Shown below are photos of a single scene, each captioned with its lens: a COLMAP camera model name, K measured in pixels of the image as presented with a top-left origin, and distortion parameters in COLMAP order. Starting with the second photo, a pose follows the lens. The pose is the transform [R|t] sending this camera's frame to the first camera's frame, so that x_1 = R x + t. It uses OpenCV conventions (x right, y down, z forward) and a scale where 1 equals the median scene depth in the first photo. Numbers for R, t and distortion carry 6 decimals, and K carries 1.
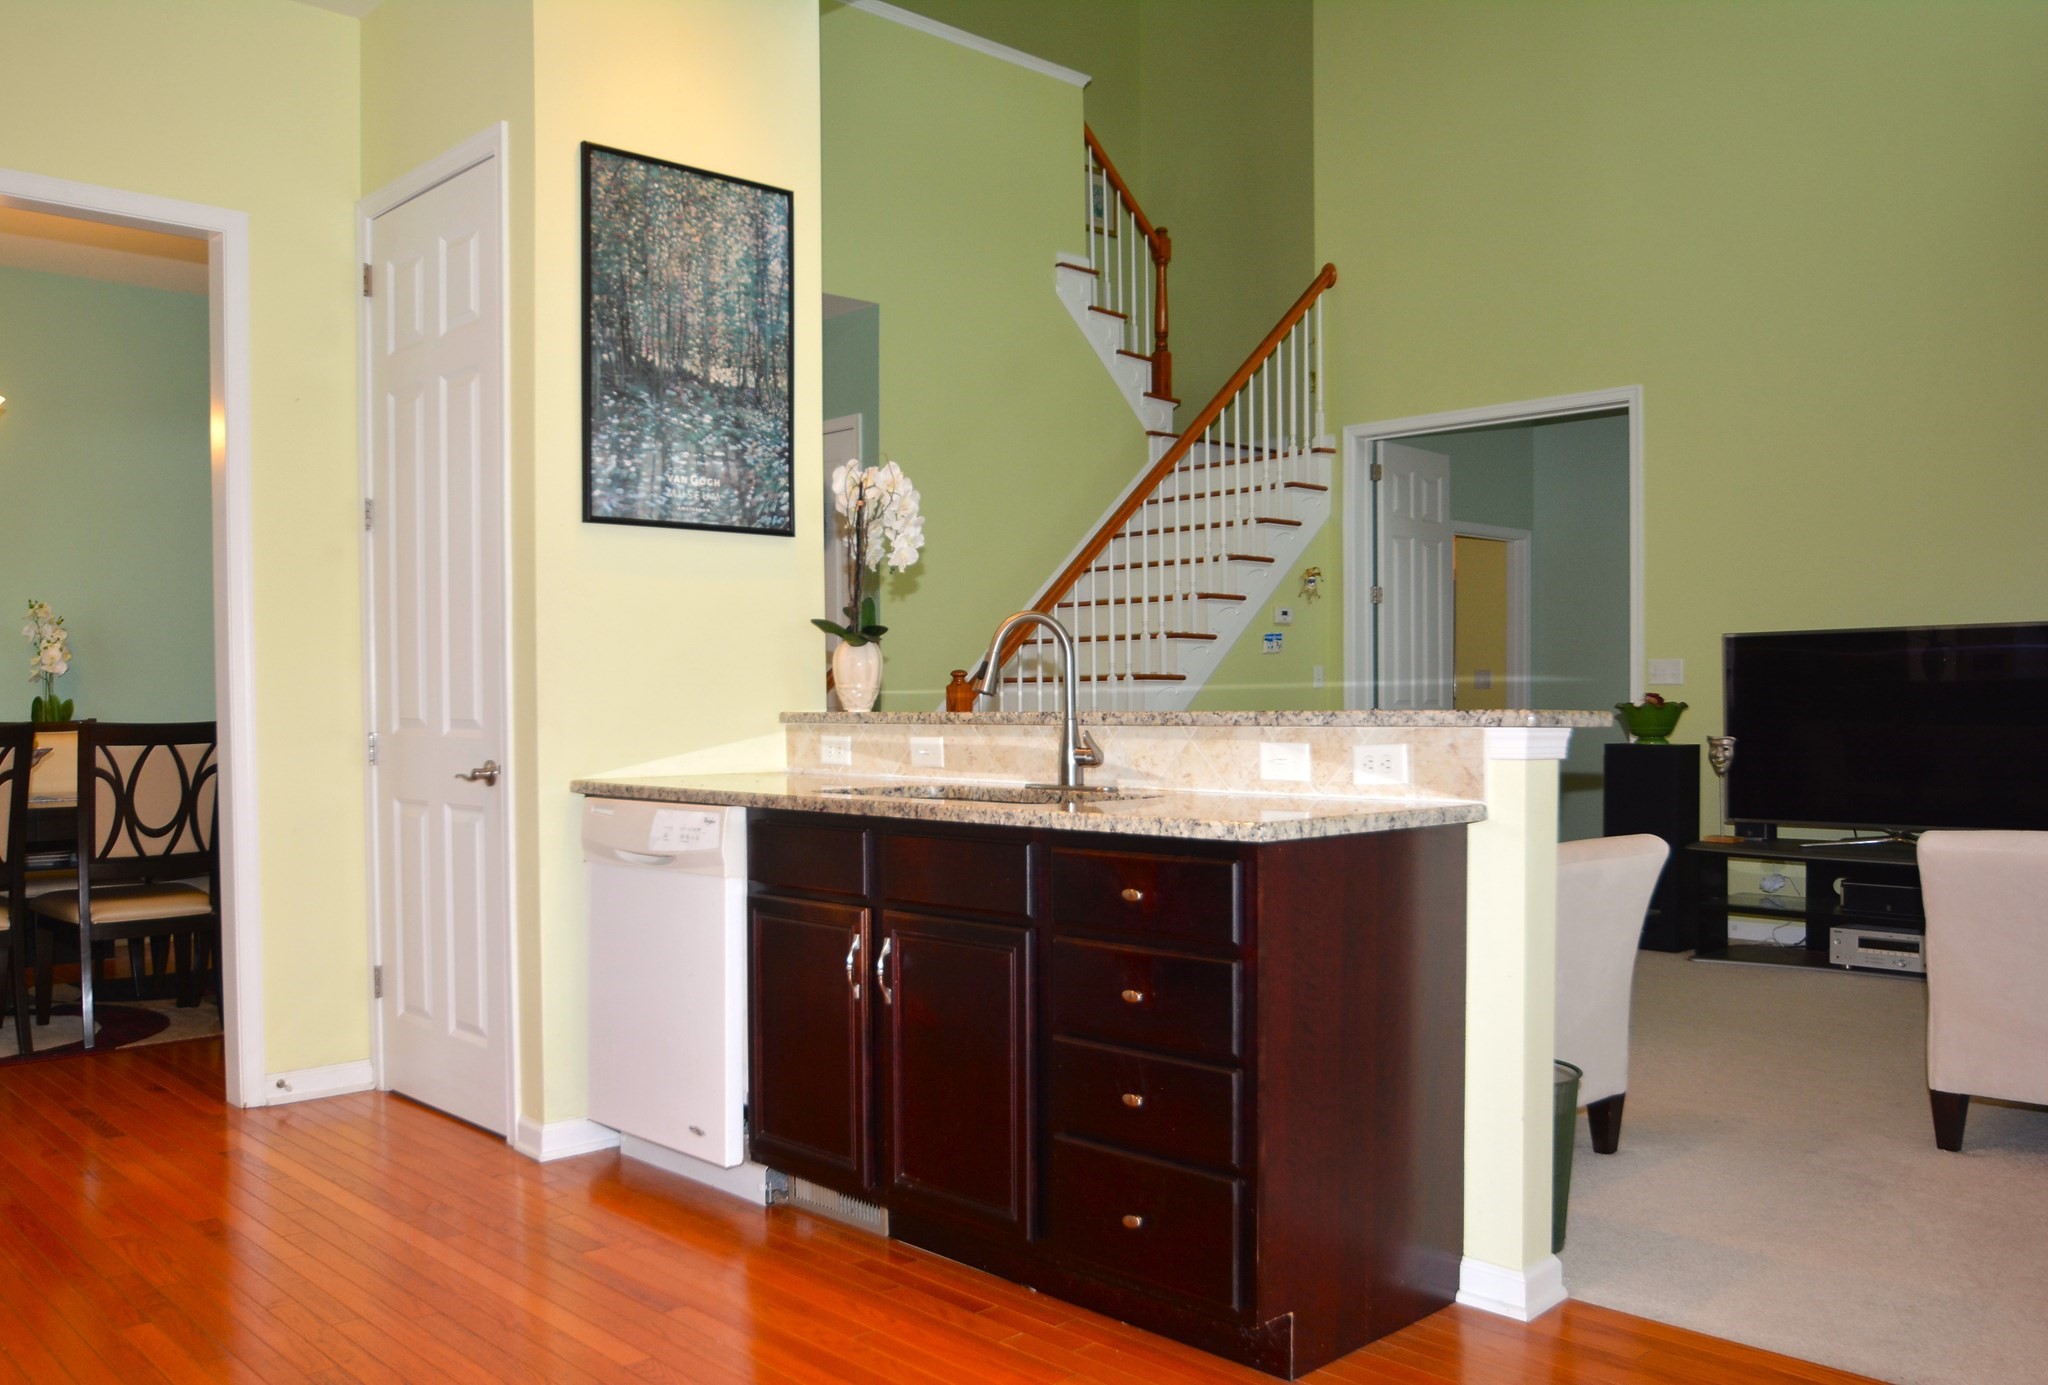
lens RADIAL K [[1679.8, 0, 1028.8], [0, 1679.8, 688.2], [0, 0, 1]] dist [-0.092256, 0.015507]
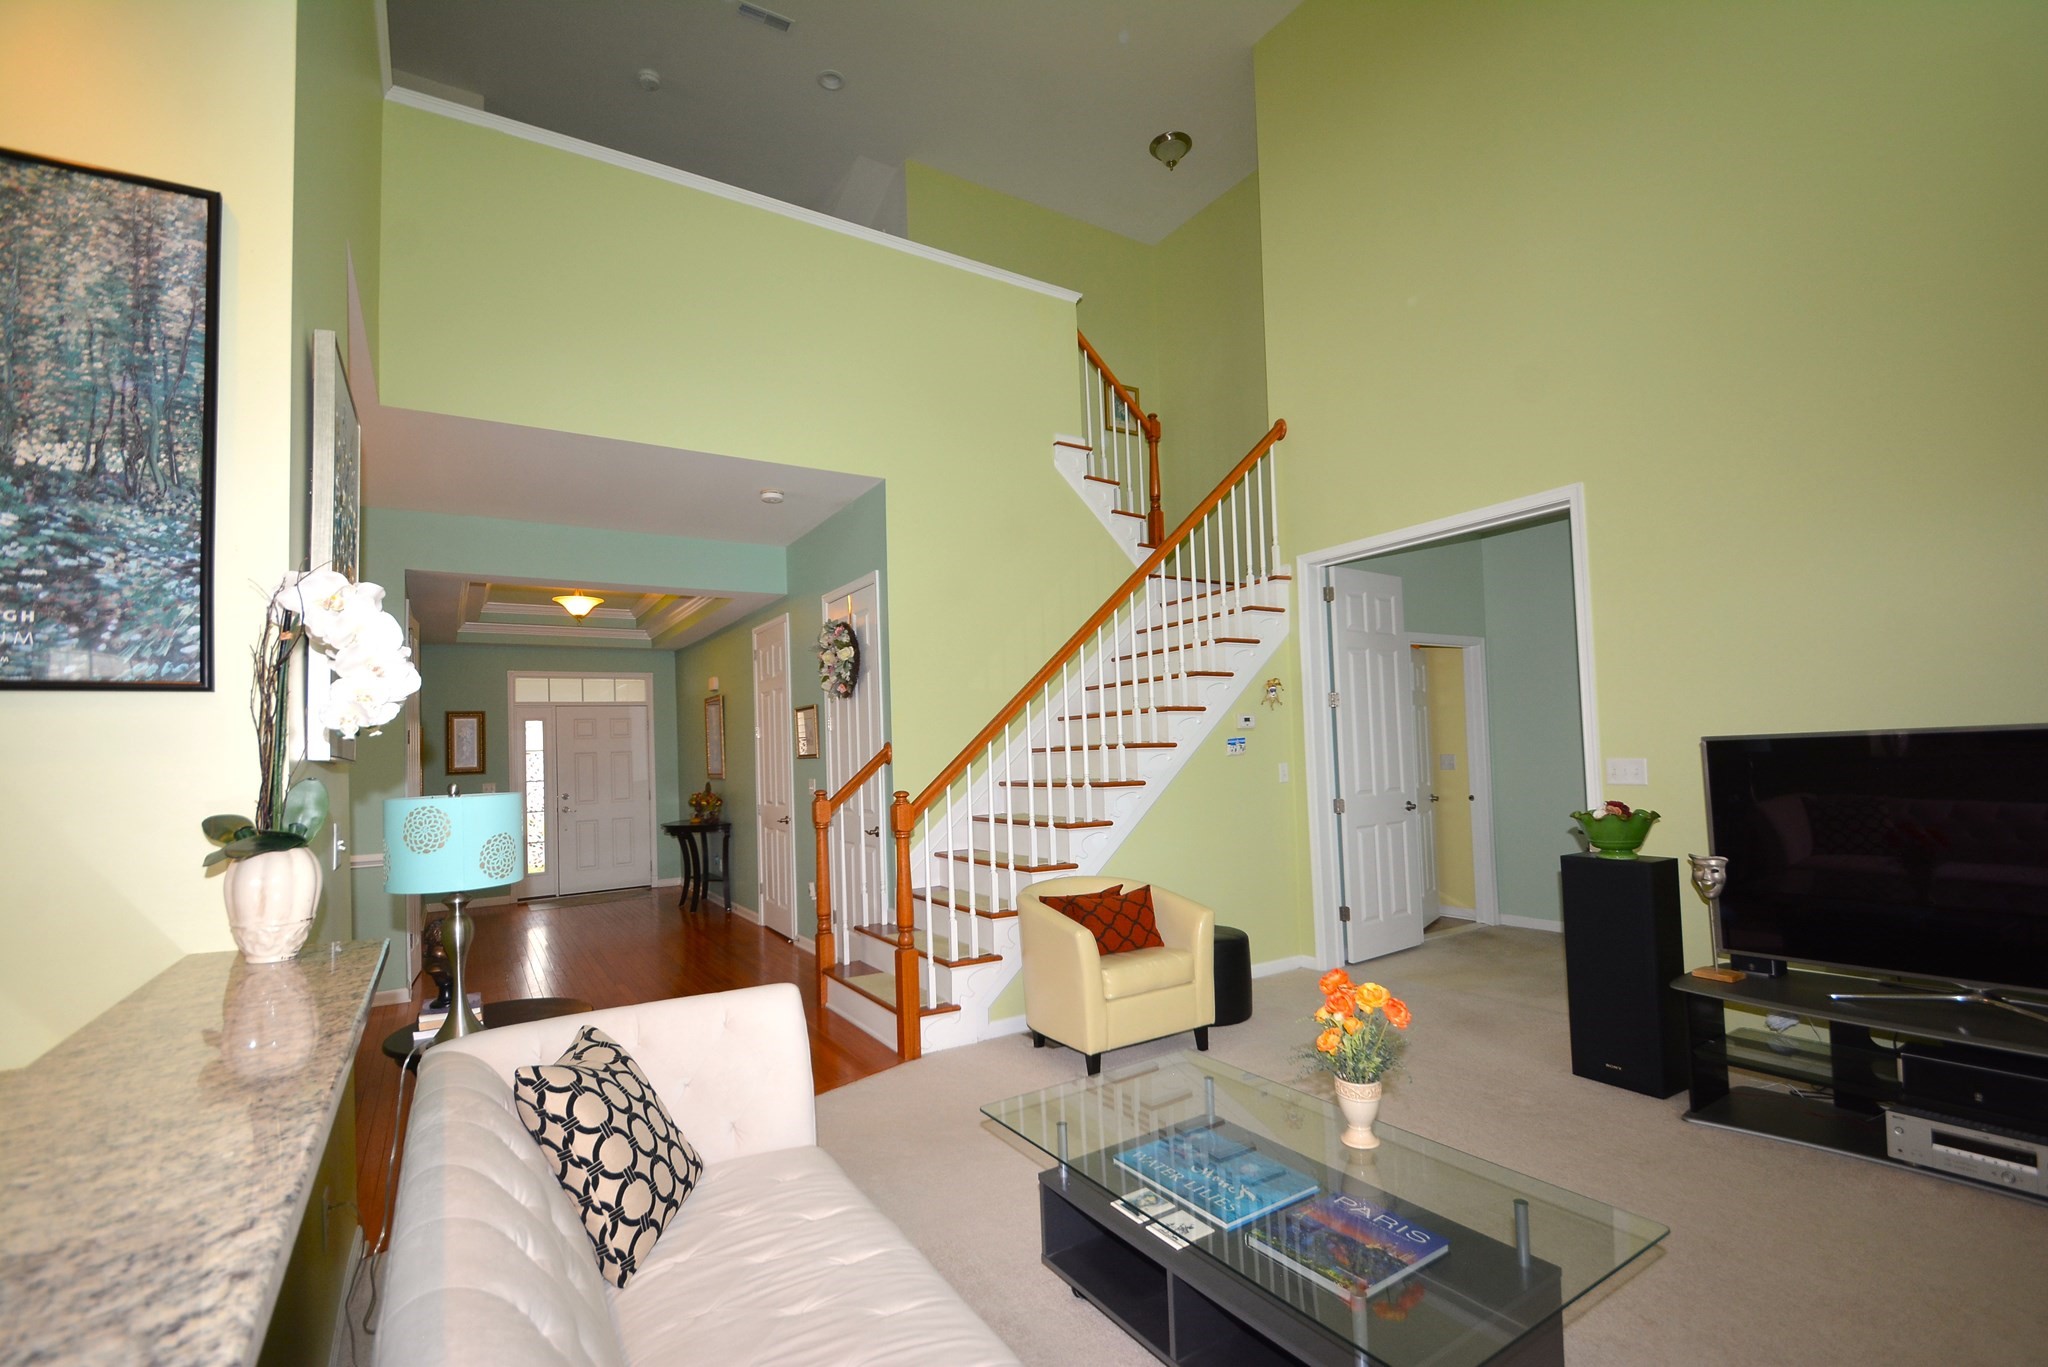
lens RADIAL K [[915.7, 0, 1011.2], [0, 915.7, 706.0], [0, 0, 1]] dist [-0.024254, -0.002857]
pose [[0.978234, -0.035735, -0.204404, 0.151589], [0.026696, 0.998547, -0.046814, -0.035913], [0.205779, 0.040338, 0.977767, 0.434937]]
